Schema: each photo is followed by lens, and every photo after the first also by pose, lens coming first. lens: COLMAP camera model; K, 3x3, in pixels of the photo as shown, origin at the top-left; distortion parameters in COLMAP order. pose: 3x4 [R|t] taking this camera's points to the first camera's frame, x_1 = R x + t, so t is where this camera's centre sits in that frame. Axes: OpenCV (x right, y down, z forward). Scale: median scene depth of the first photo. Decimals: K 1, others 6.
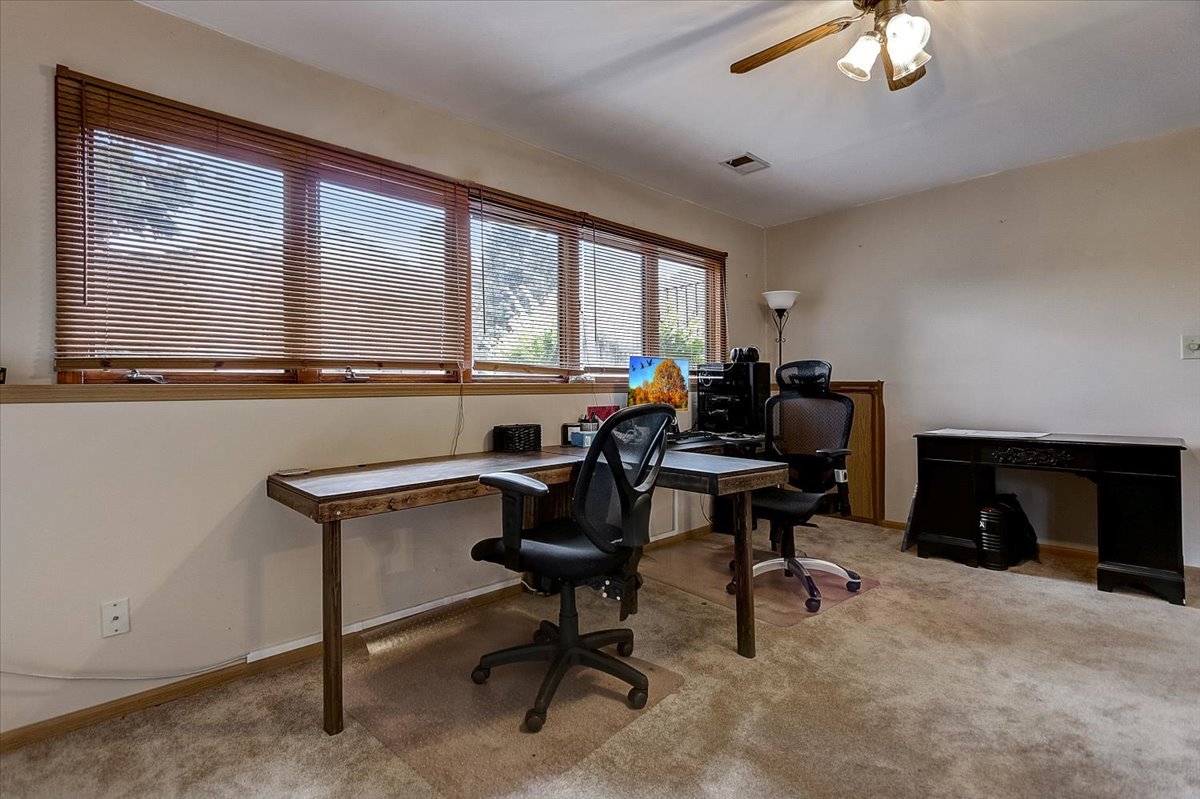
lens RADIAL K [[566.4, 0, 594.8], [0, 566.4, 389.1], [0, 0, 1]] dist [-0.000135, 0.000069]
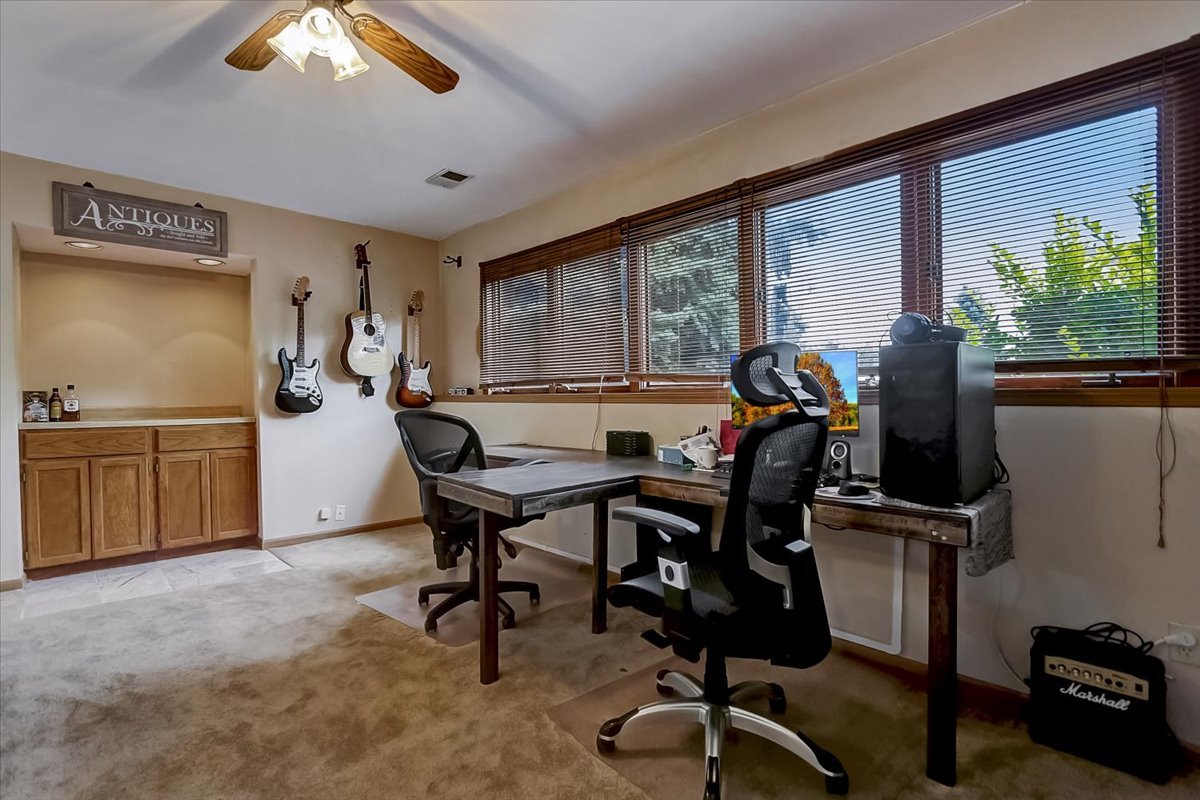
lens RADIAL K [[559.2, 0, 600.0], [0, 559.2, 400.0], [0, 0, 1]] dist [-0.000535, -0.000474]
pose [[0.000229, 0.013135, -0.999914, 0.856873], [0.002692, 0.999910, 0.013135, -0.009792], [0.999996, -0.002694, 0.000194, 0.869589]]
